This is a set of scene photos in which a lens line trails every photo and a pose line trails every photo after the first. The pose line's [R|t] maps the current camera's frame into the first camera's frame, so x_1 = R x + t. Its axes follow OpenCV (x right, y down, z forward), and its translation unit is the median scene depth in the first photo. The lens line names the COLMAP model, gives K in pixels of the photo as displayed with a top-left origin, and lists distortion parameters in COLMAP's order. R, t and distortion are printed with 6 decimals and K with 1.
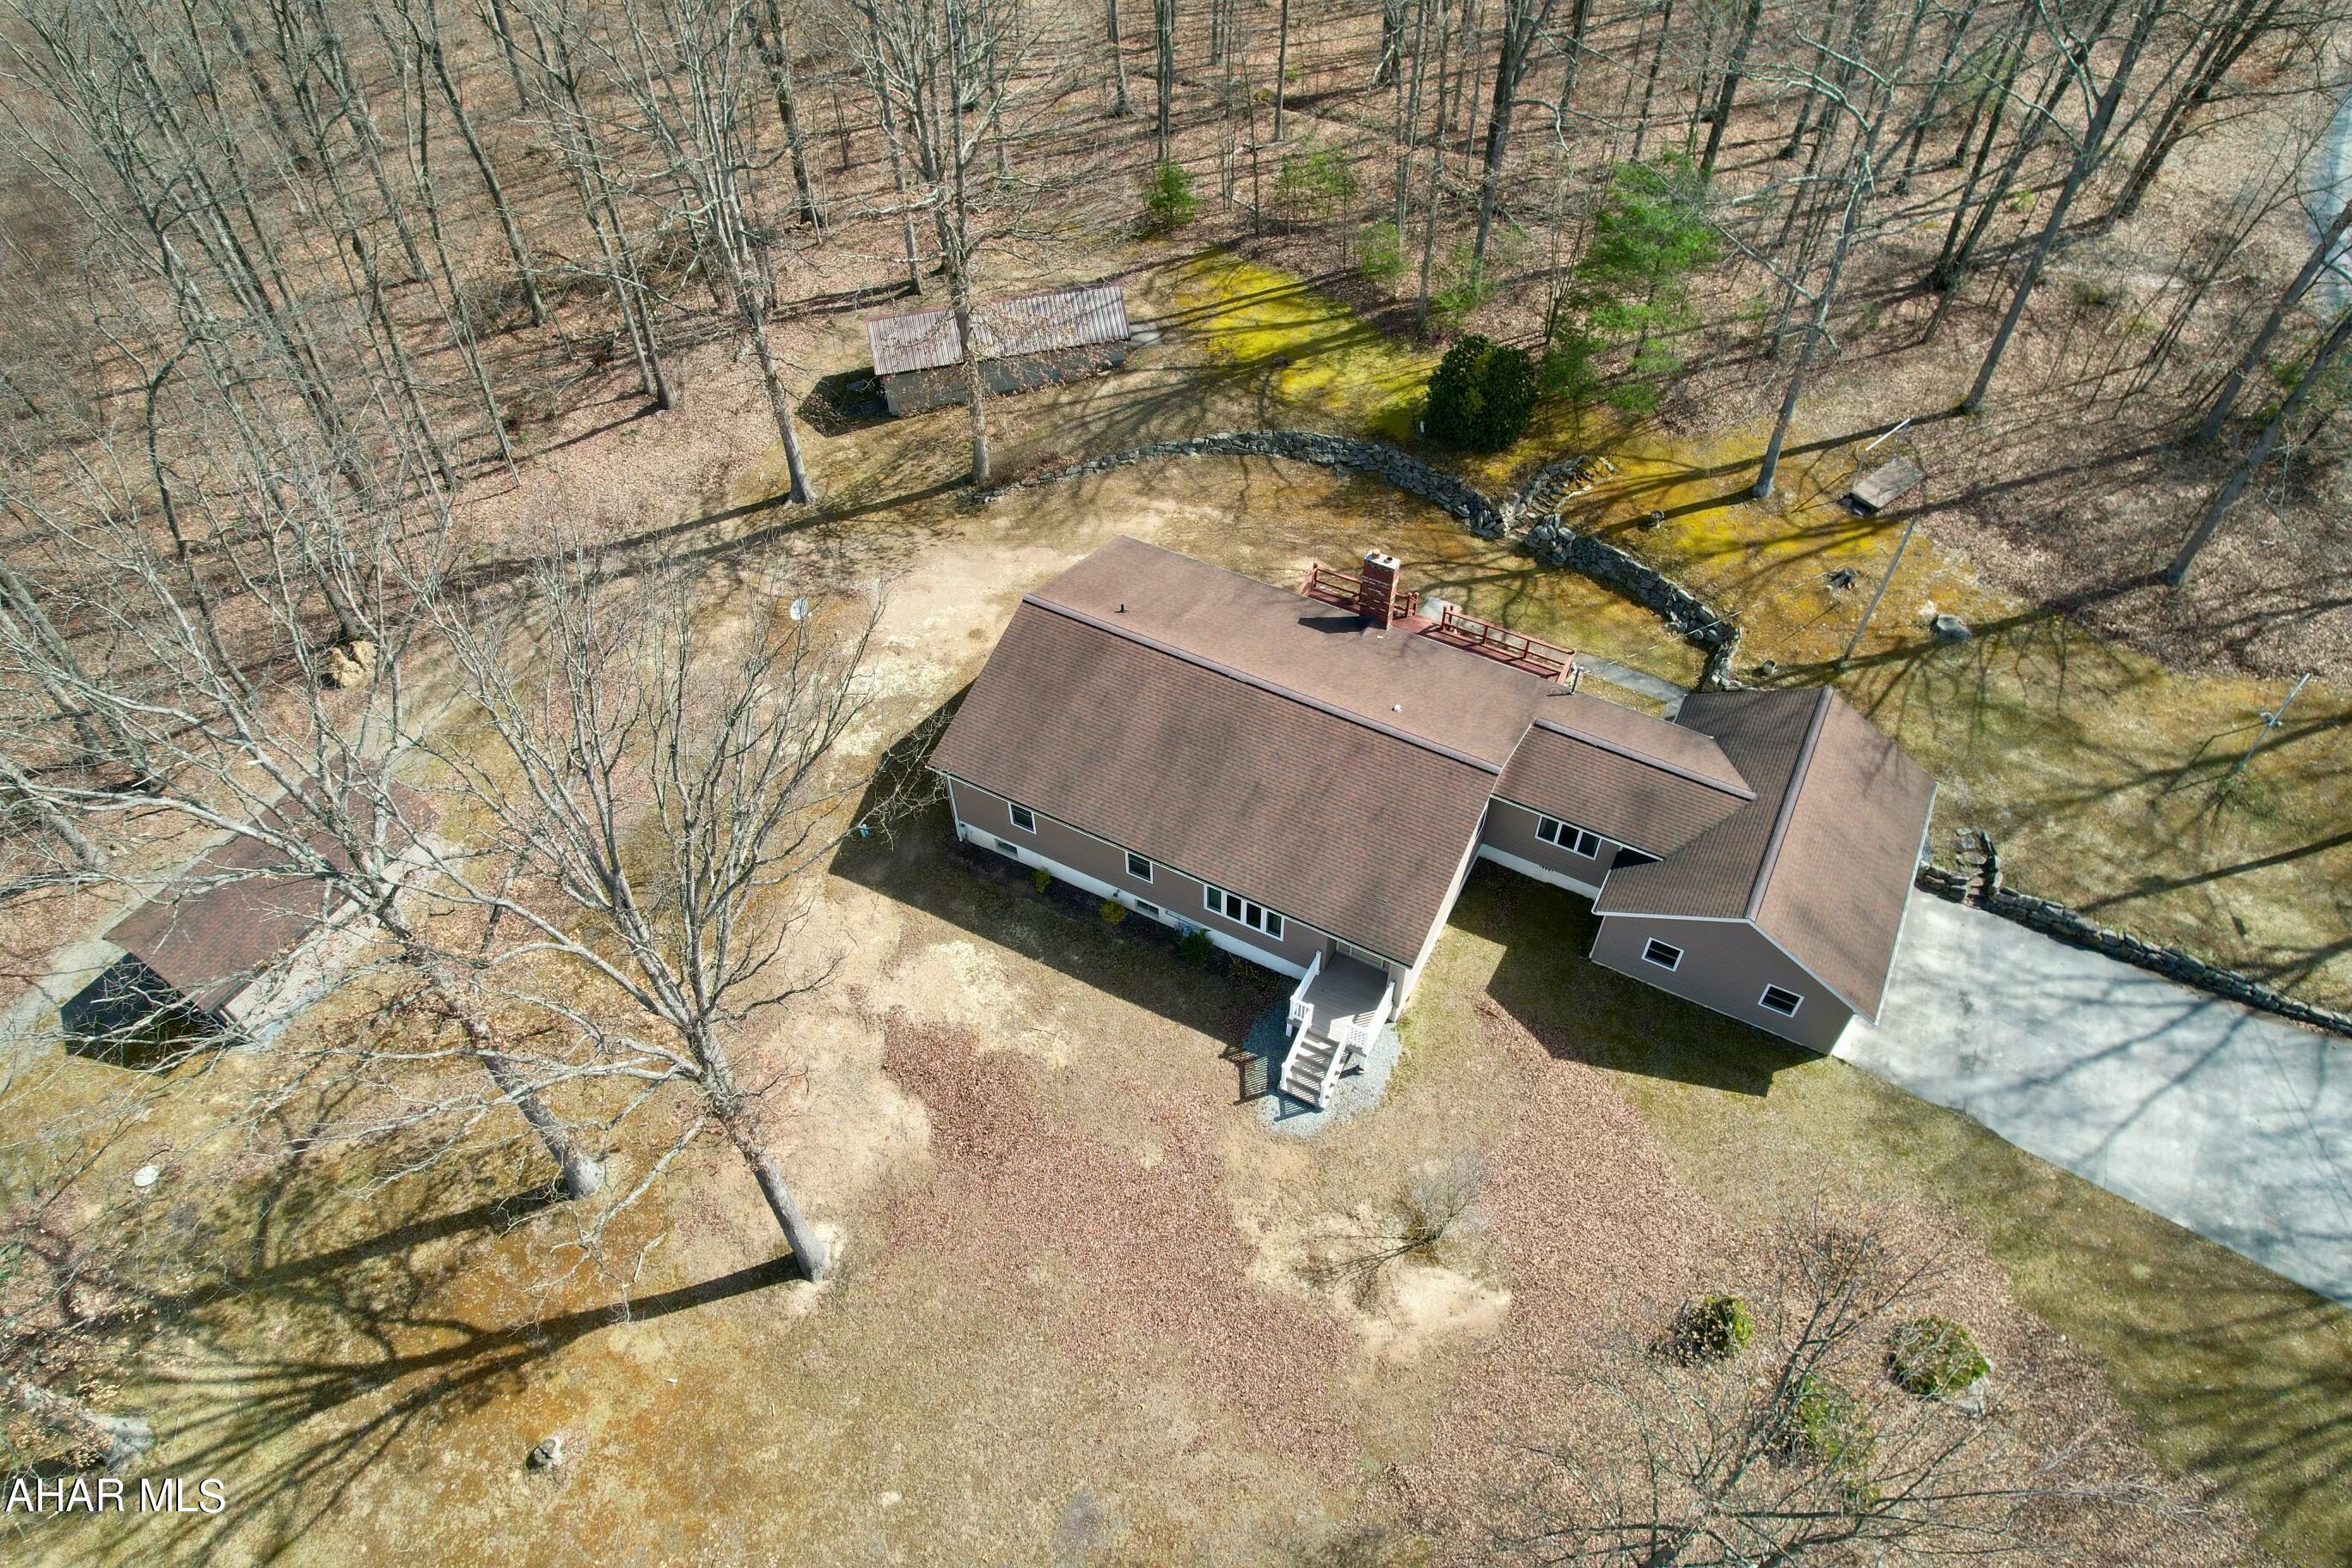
lens RADIAL K [[1495.6, 0, 1187.4], [0, 1495.6, 788.4], [0, 0, 1]] dist [-0.090738, 0.084140]
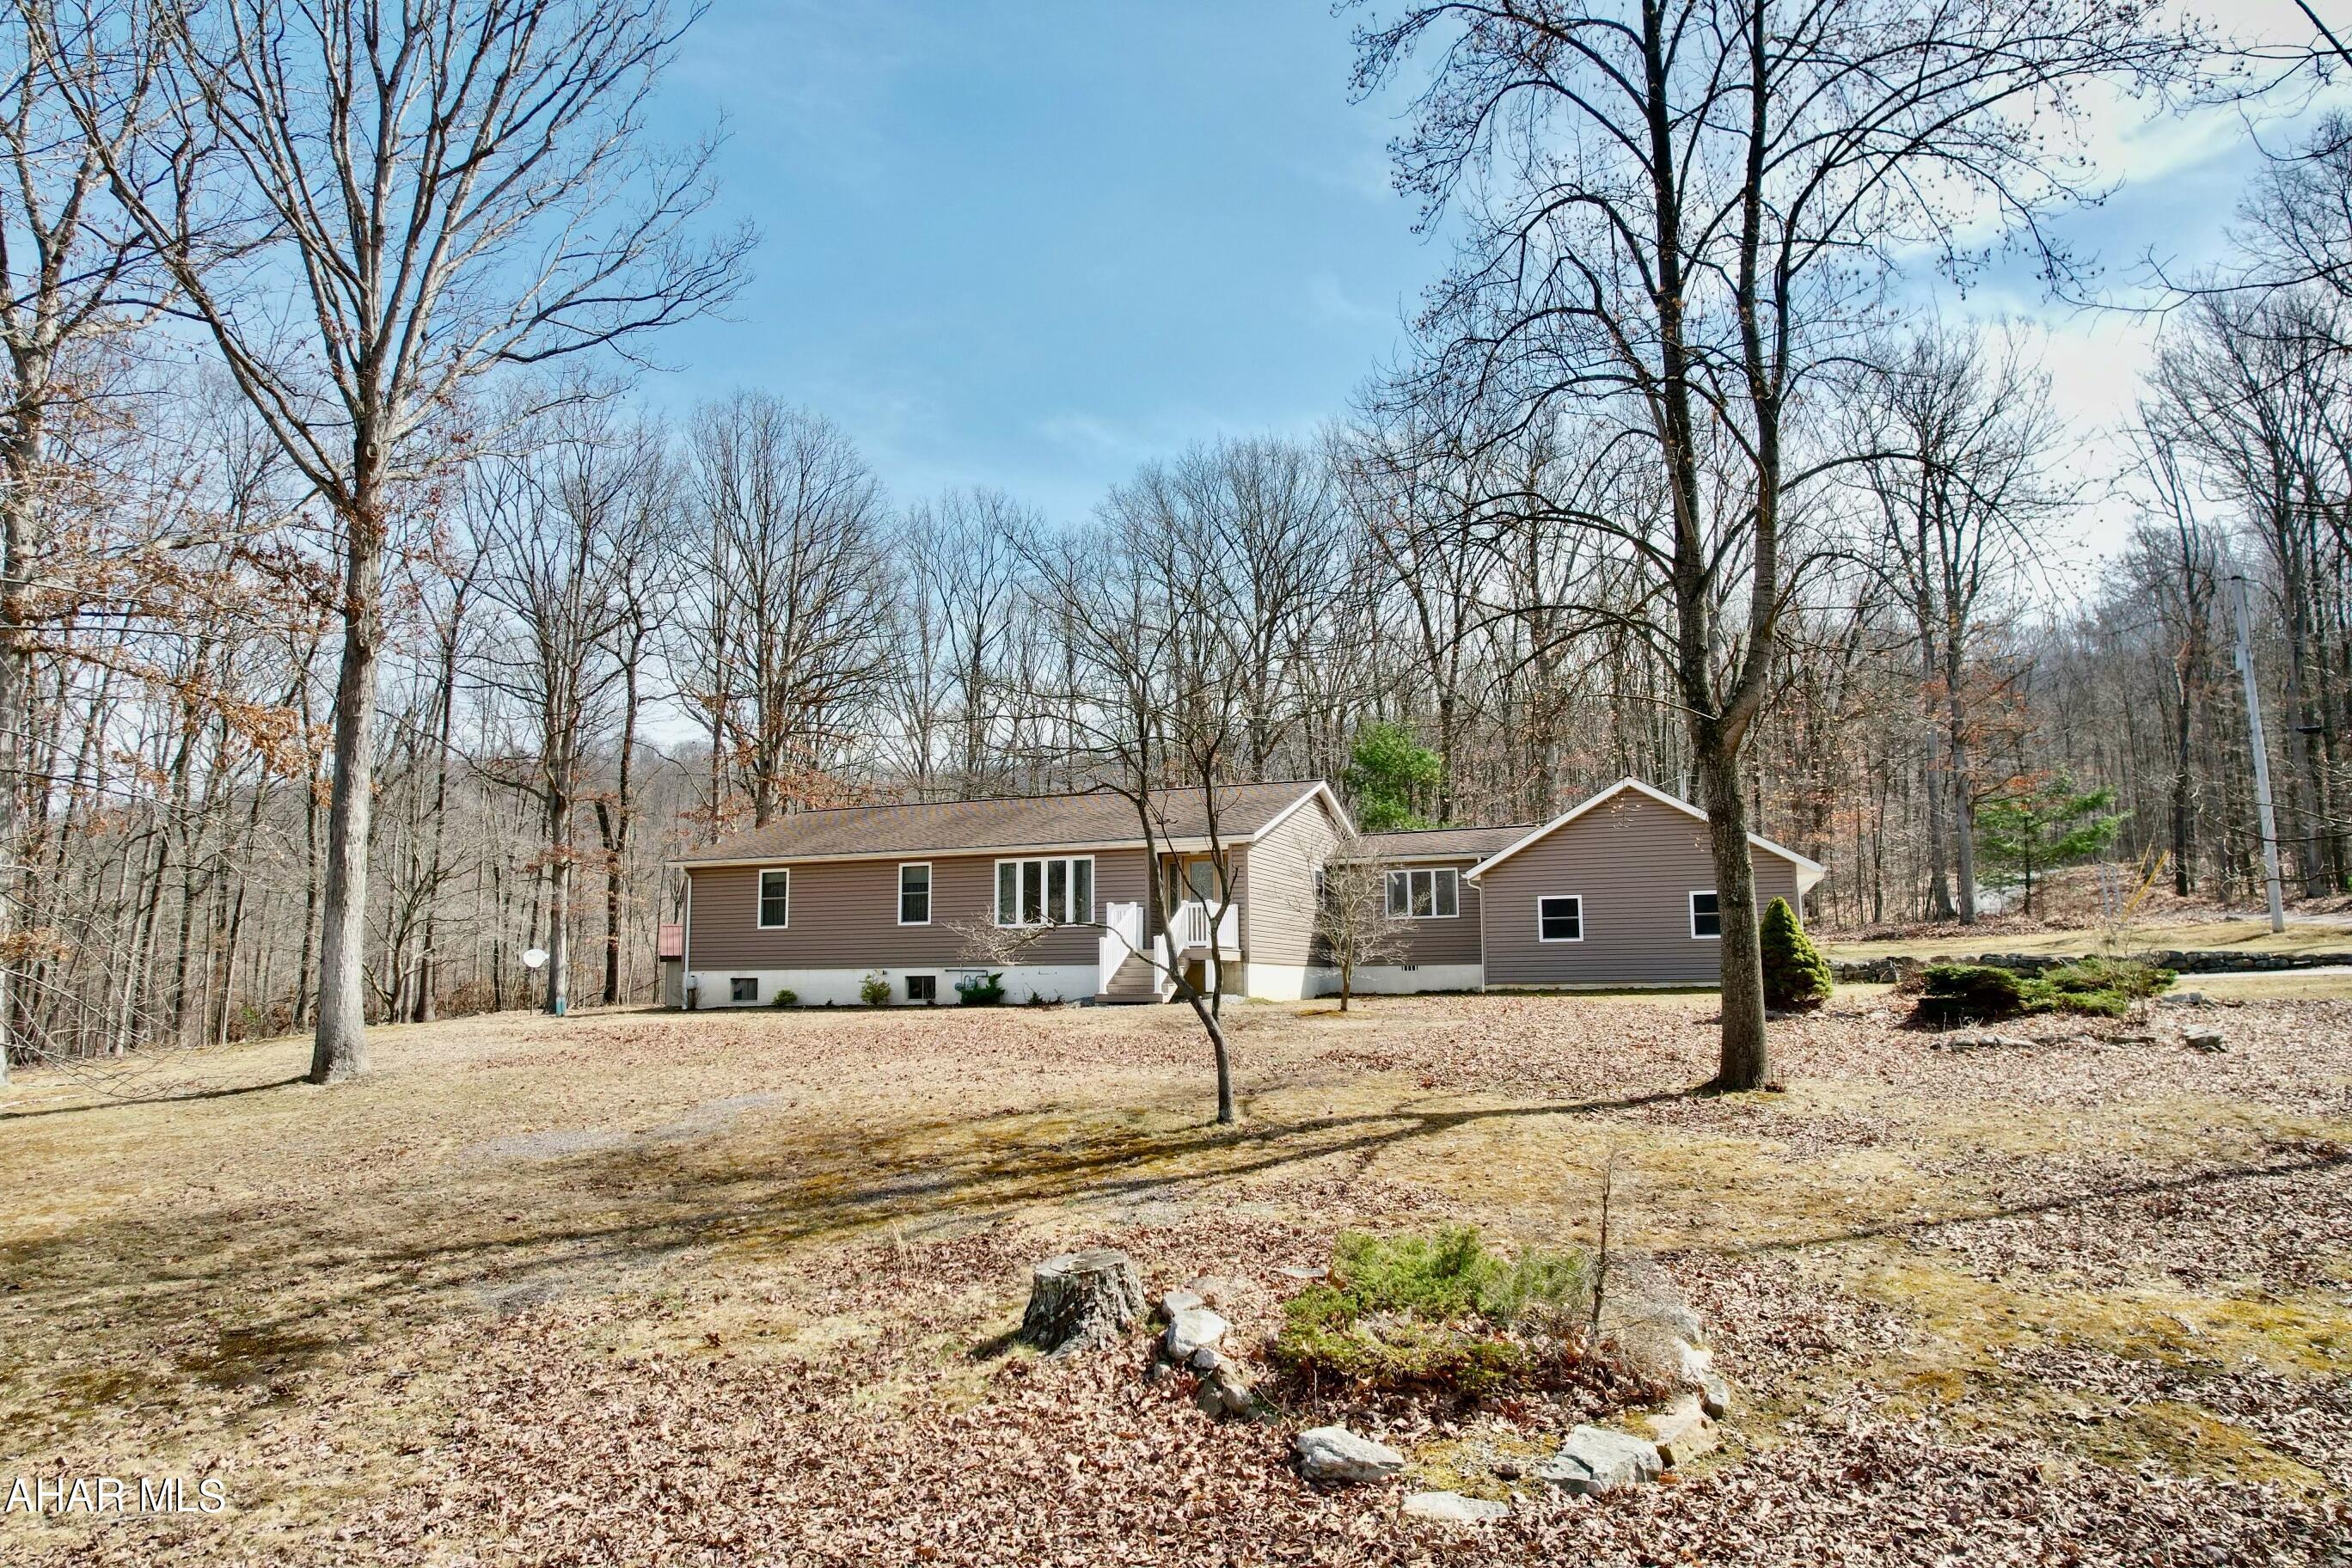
lens RADIAL K [[1504.6, 0, 1176.0], [0, 1504.6, 784.0], [0, 0, 1]] dist [-0.065269, 0.061678]
pose [[0.993224, 0.004740, 0.116123, 0.012224], [0.095962, 0.530204, -0.842422, 0.631888], [-0.065562, 0.847857, 0.526156, 0.445685]]
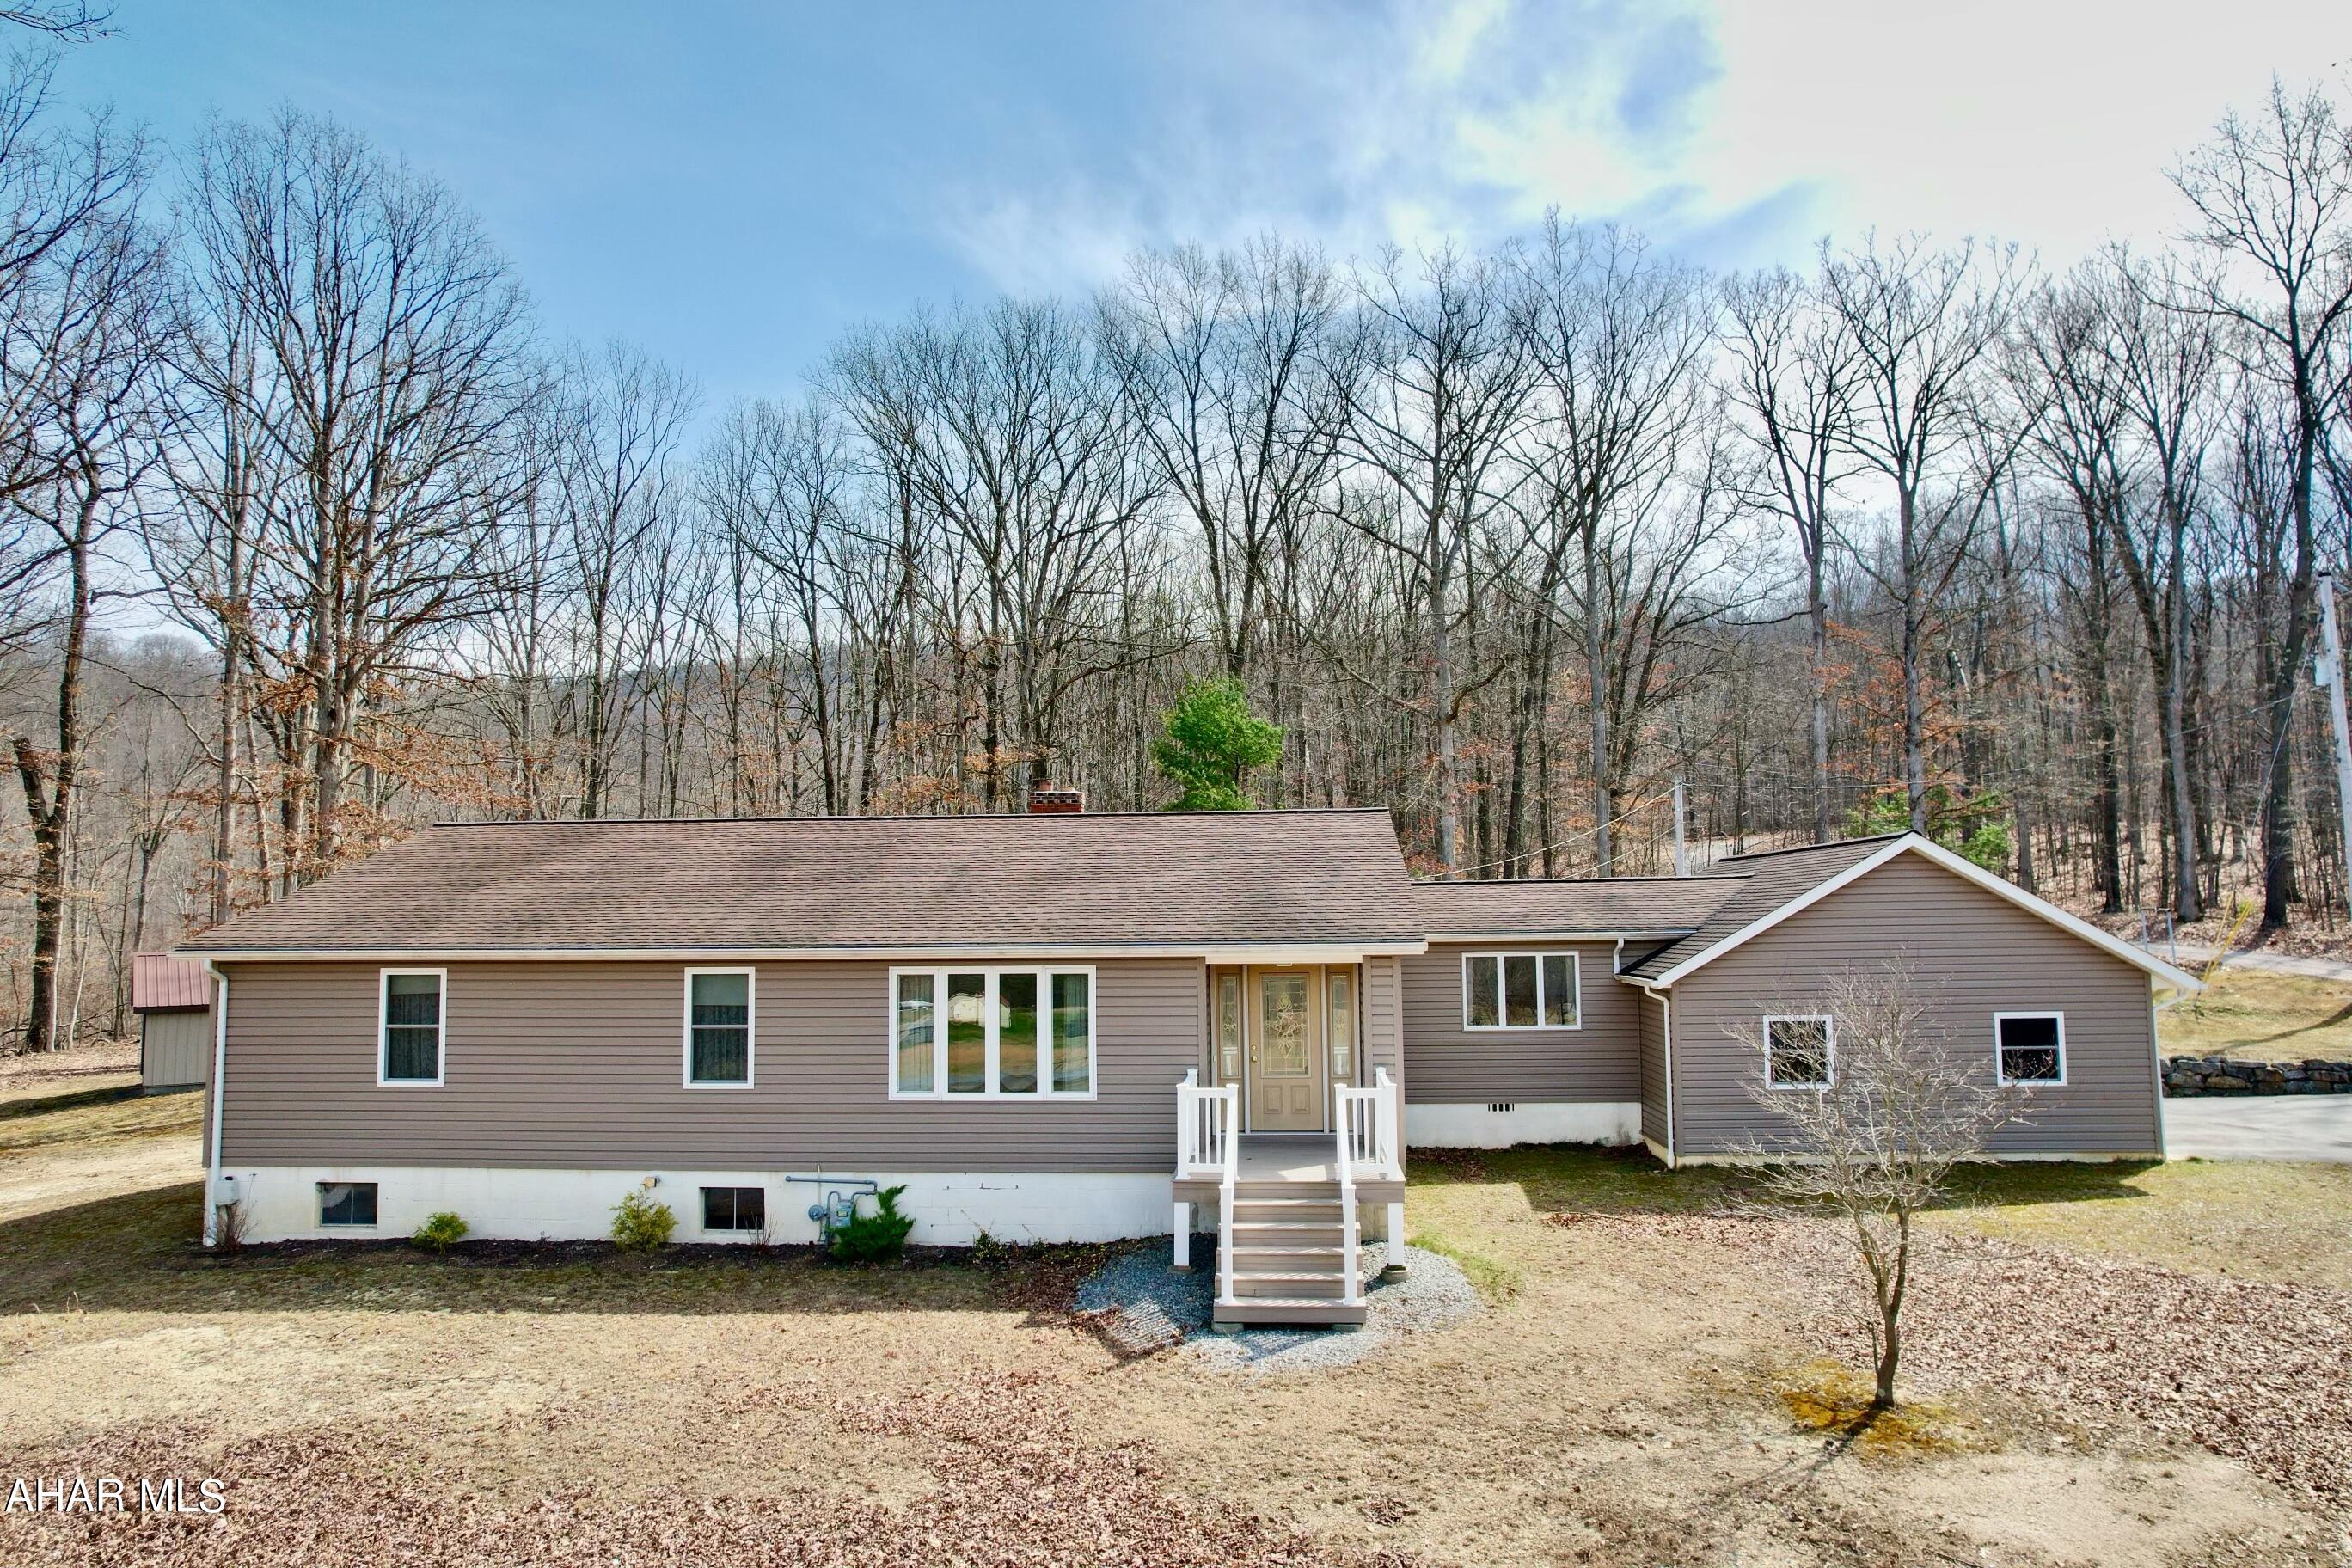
lens RADIAL K [[1505.8, 0, 1191.0], [0, 1505.8, 789.7], [0, 0, 1]] dist [-0.096777, 0.081085]
pose [[0.913109, 0.022016, 0.407121, -0.072594], [0.320668, 0.577911, -0.750461, 0.323956], [-0.251802, 0.815803, 0.520636, 0.606399]]
